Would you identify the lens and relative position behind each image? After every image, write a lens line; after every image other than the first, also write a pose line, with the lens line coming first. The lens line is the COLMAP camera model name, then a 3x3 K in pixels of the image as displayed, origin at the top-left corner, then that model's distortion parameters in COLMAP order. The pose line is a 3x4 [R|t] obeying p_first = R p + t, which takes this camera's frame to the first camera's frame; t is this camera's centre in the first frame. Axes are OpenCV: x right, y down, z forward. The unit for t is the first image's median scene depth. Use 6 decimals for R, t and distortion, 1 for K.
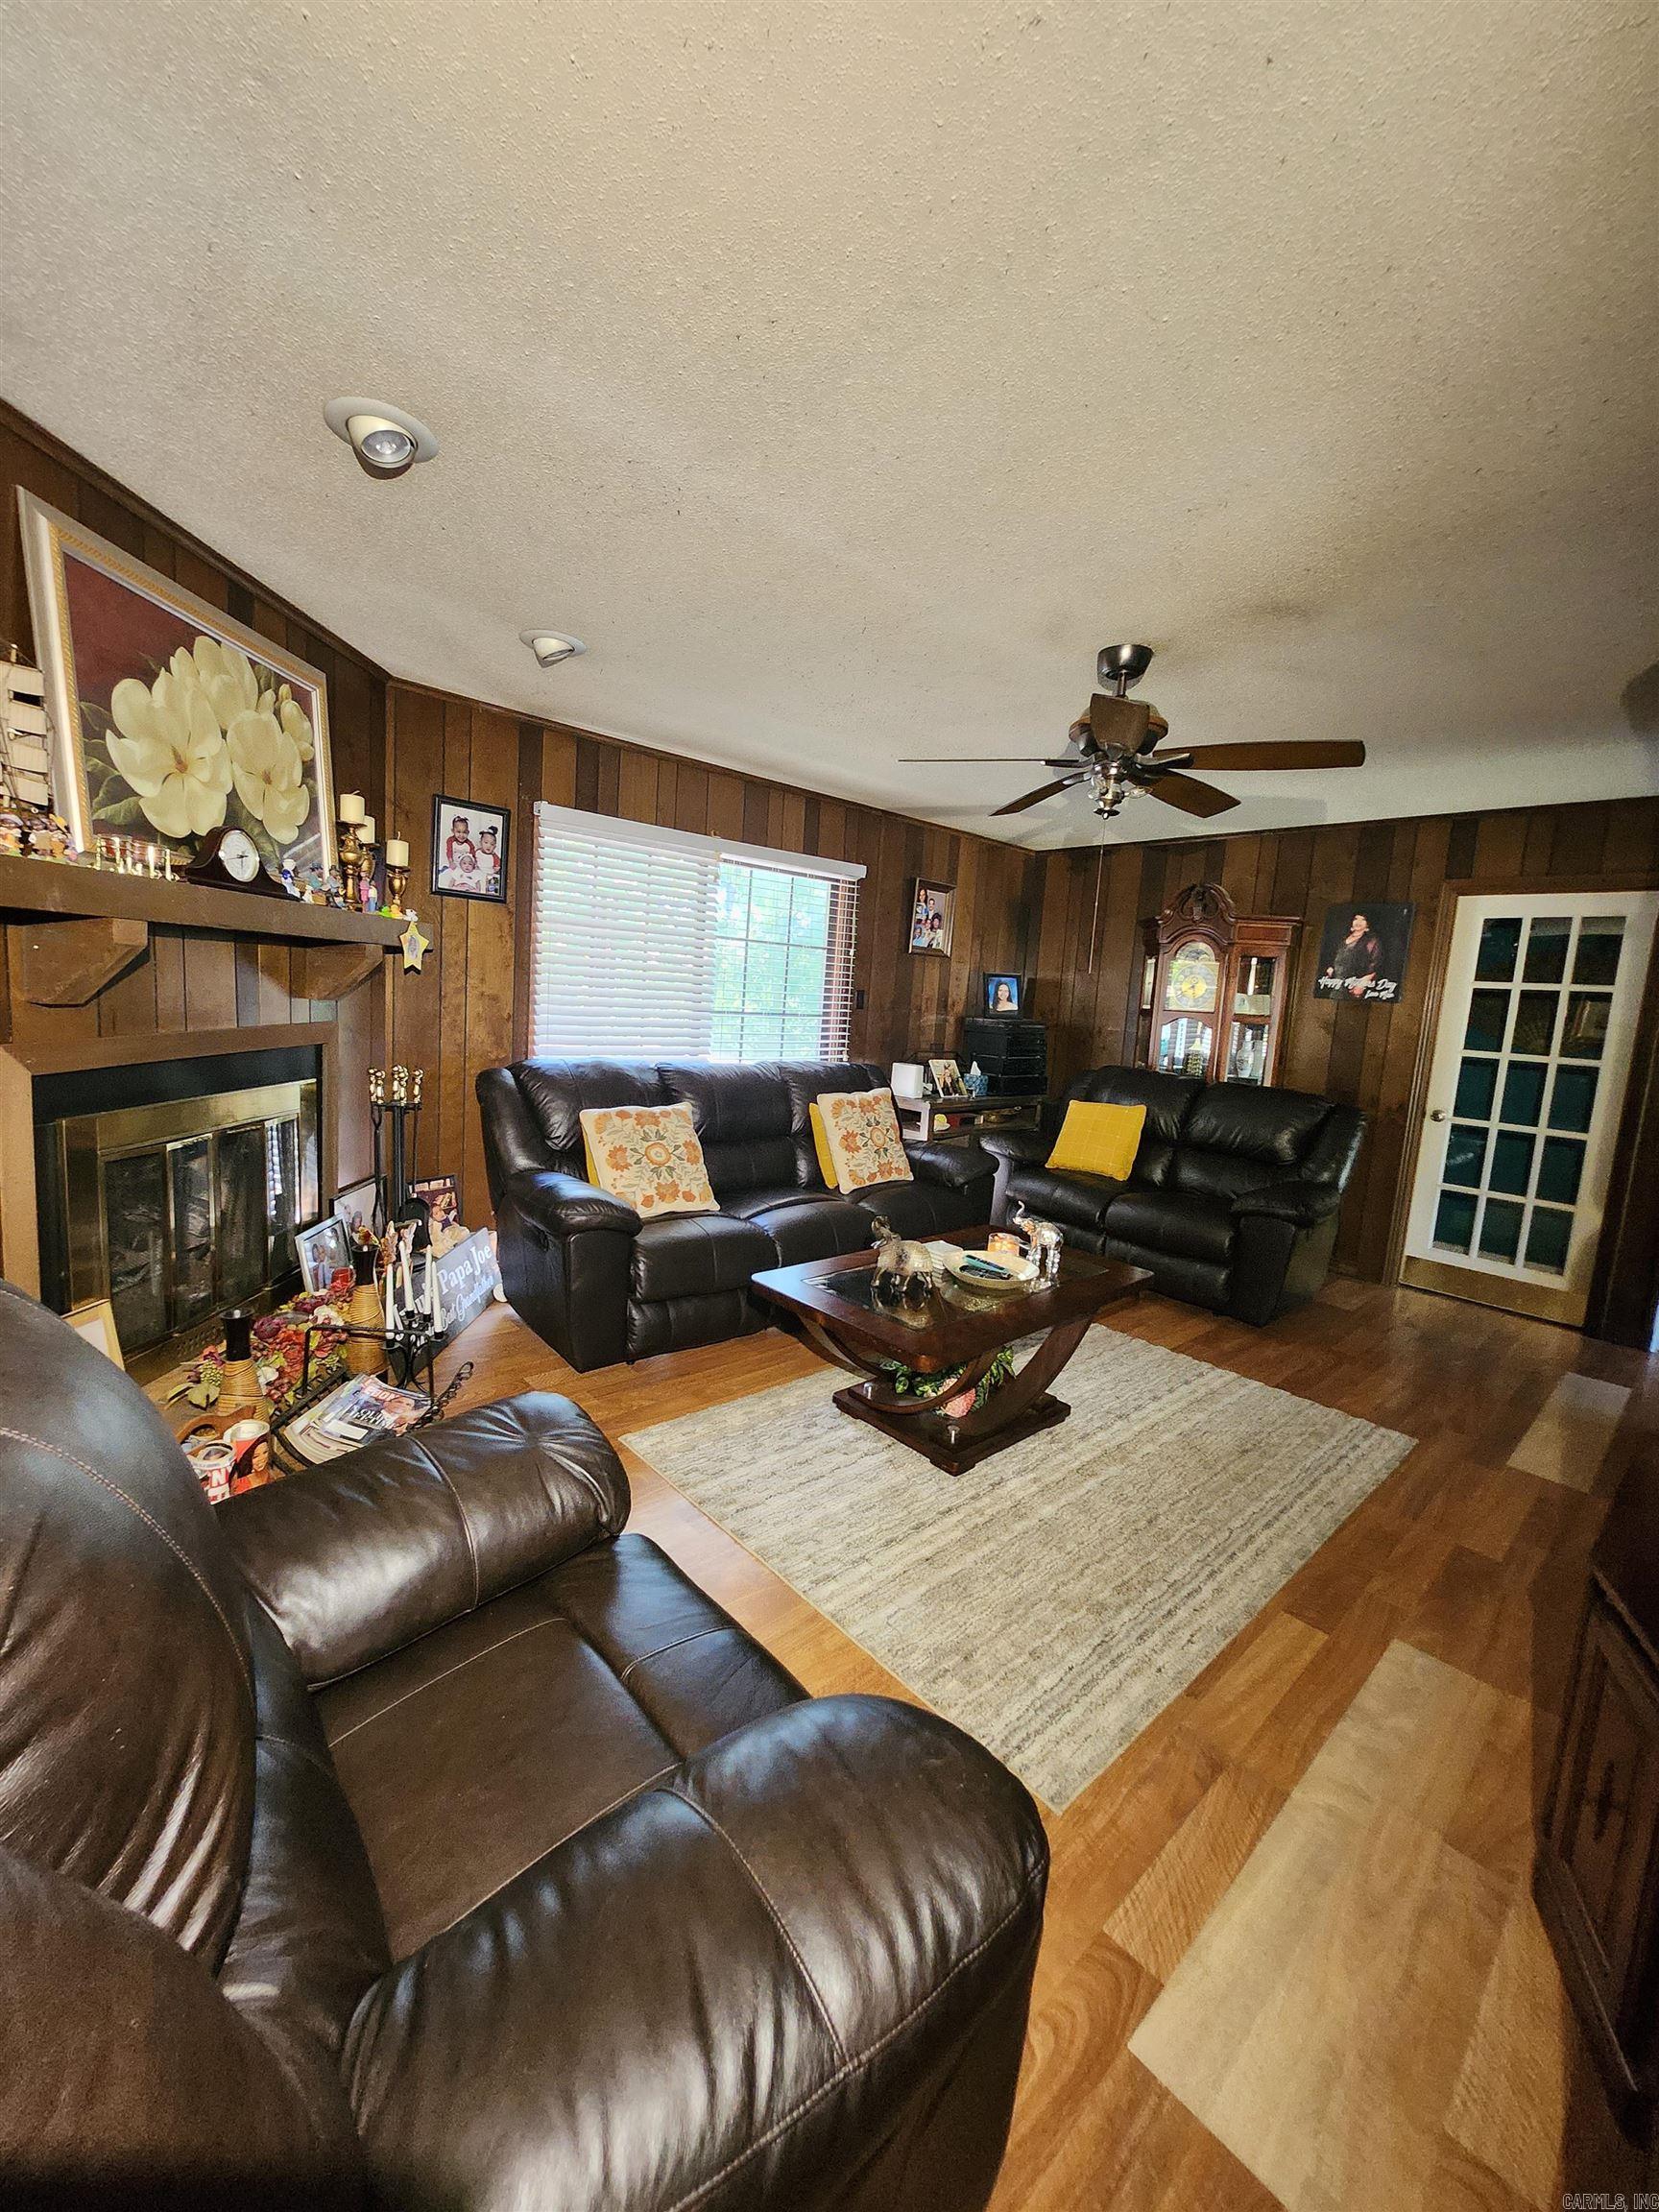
lens RADIAL K [[873.9, 0, 831.9], [0, 873.9, 1103.5], [0, 0, 1]] dist [-0.002625, 0.002530]
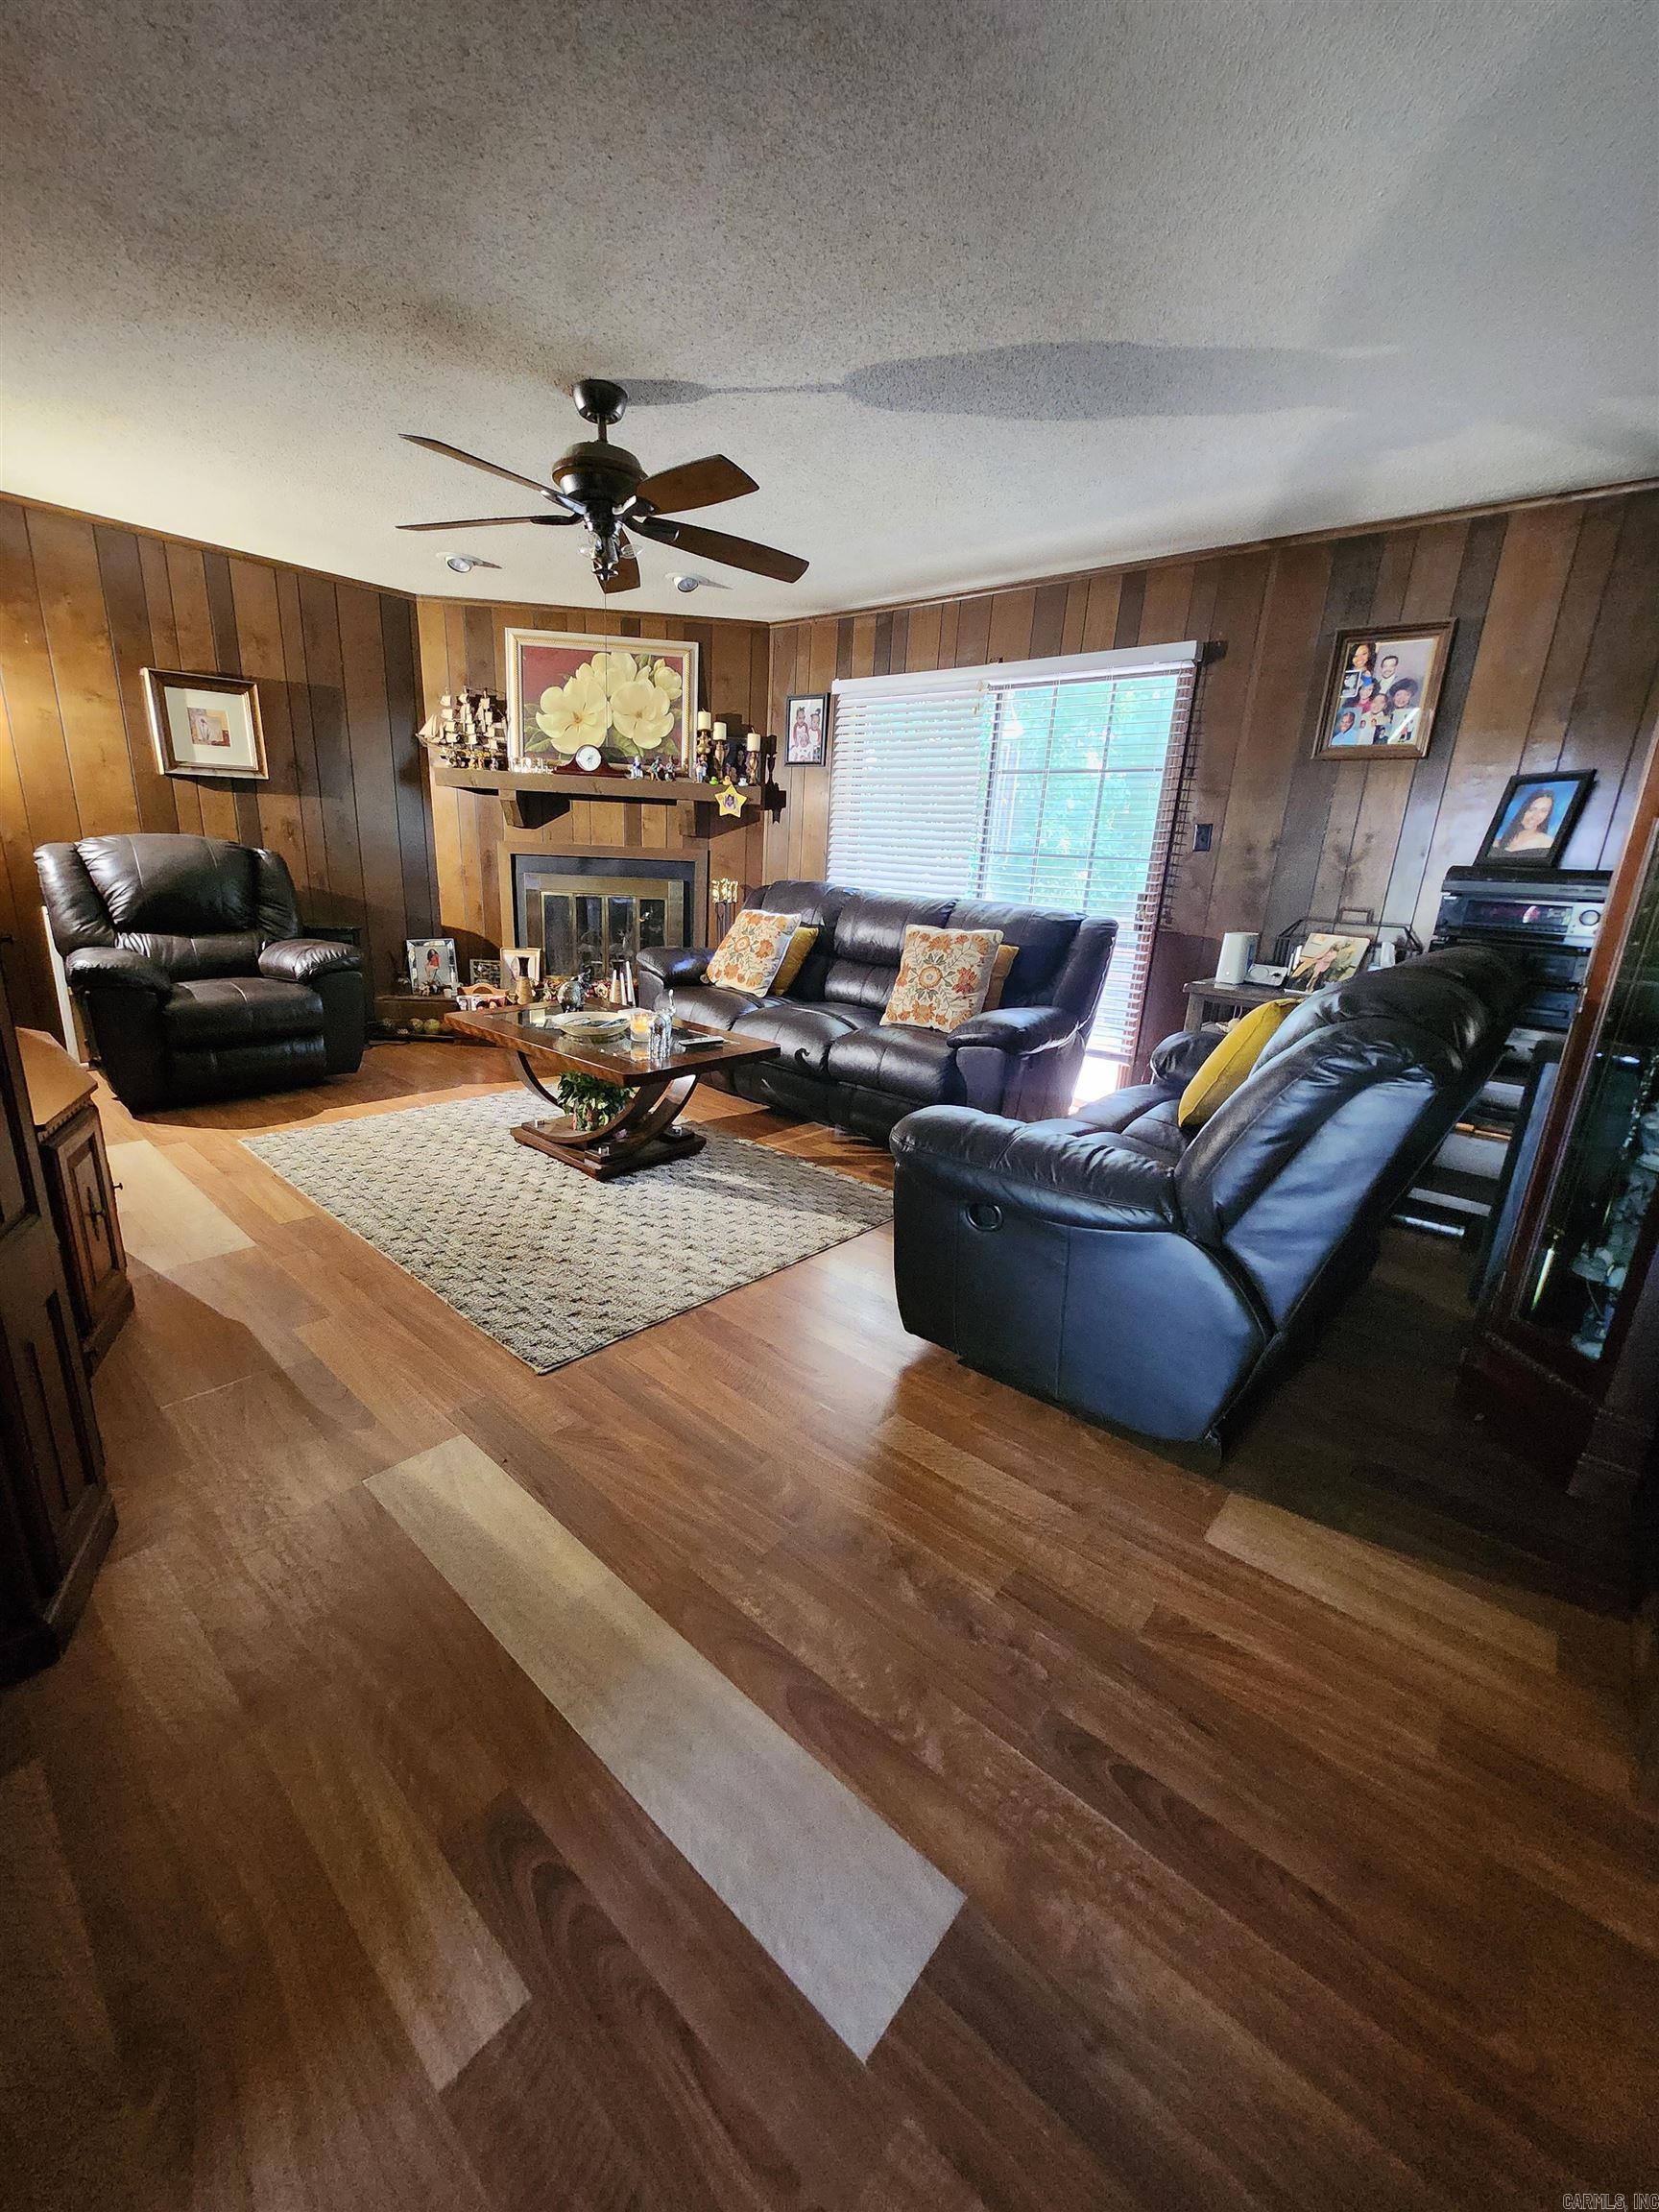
lens RADIAL K [[873.9, 0, 809.8], [0, 873.9, 1099.9], [0, 0, 1]] dist [-0.002625, 0.002530]
pose [[0.104345, 0.224583, -0.968852, 1.114624], [-0.168821, 0.964032, 0.205284, -0.003843], [0.980108, 0.142142, 0.138506, 0.916022]]
